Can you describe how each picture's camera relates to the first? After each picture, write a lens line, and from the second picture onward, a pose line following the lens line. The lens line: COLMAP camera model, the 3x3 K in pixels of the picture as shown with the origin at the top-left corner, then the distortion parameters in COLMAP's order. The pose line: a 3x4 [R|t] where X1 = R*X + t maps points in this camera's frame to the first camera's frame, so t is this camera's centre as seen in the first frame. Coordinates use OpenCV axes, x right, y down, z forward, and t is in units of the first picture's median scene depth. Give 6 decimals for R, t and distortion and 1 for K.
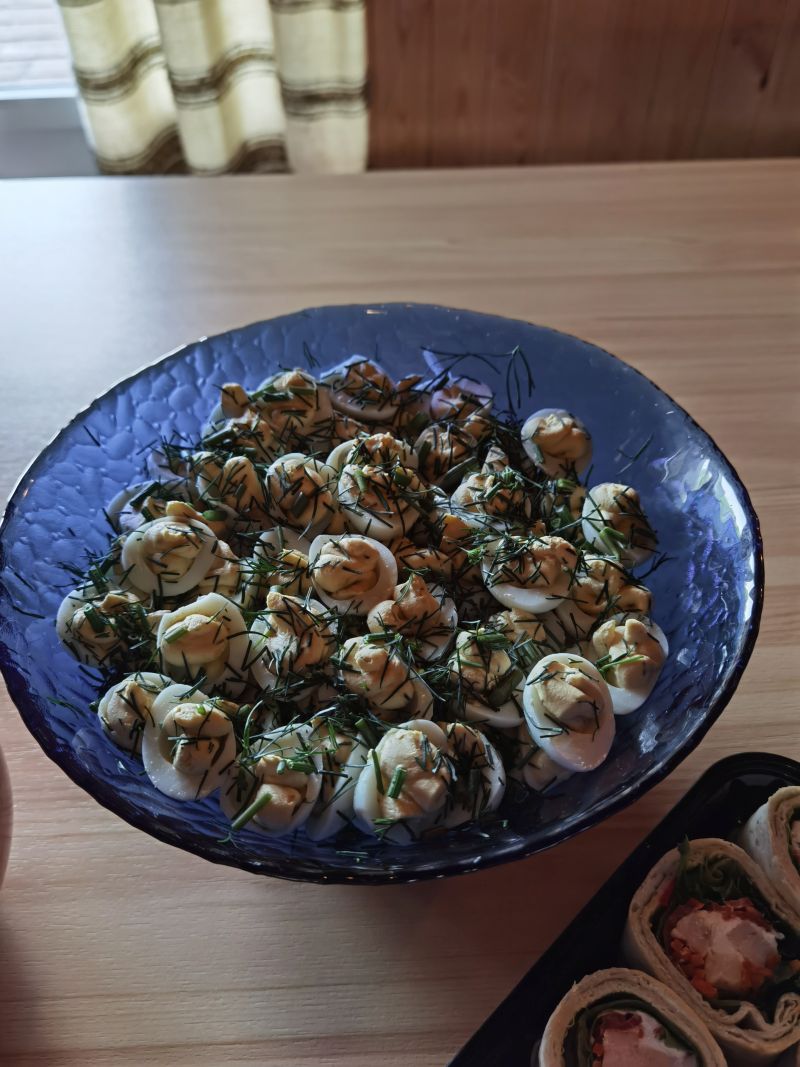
lens RADIAL K [[853.0, 0, 400.0], [0, 853.0, 533.5], [0, 0, 1]] dist [-0.016207, -0.000380]
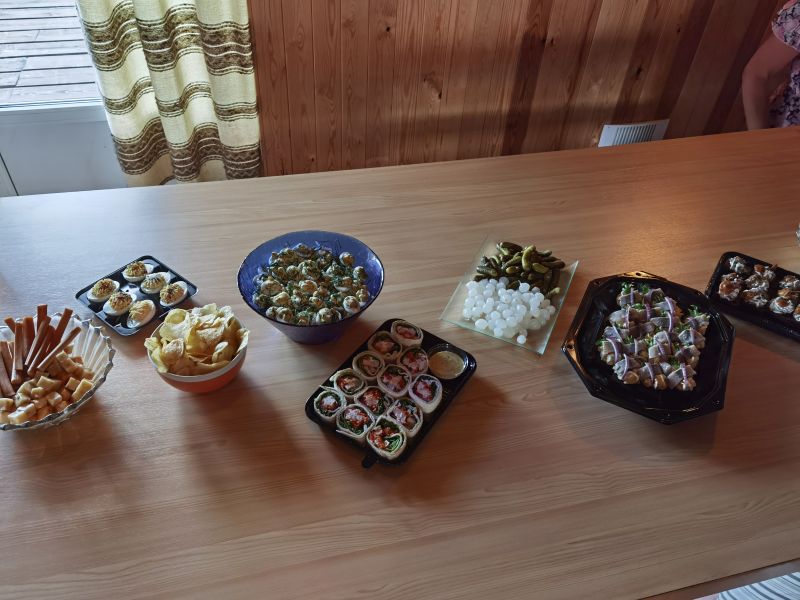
lens RADIAL K [[639.5, 0, 400.0], [0, 639.5, 300.0], [0, 0, 1]] dist [-0.016207, -0.000380]
pose [[0.974793, -0.091591, 0.203445, -0.279427], [0.106022, 0.992480, -0.061183, 0.378279], [-0.196311, 0.081210, 0.977173, -2.579518]]
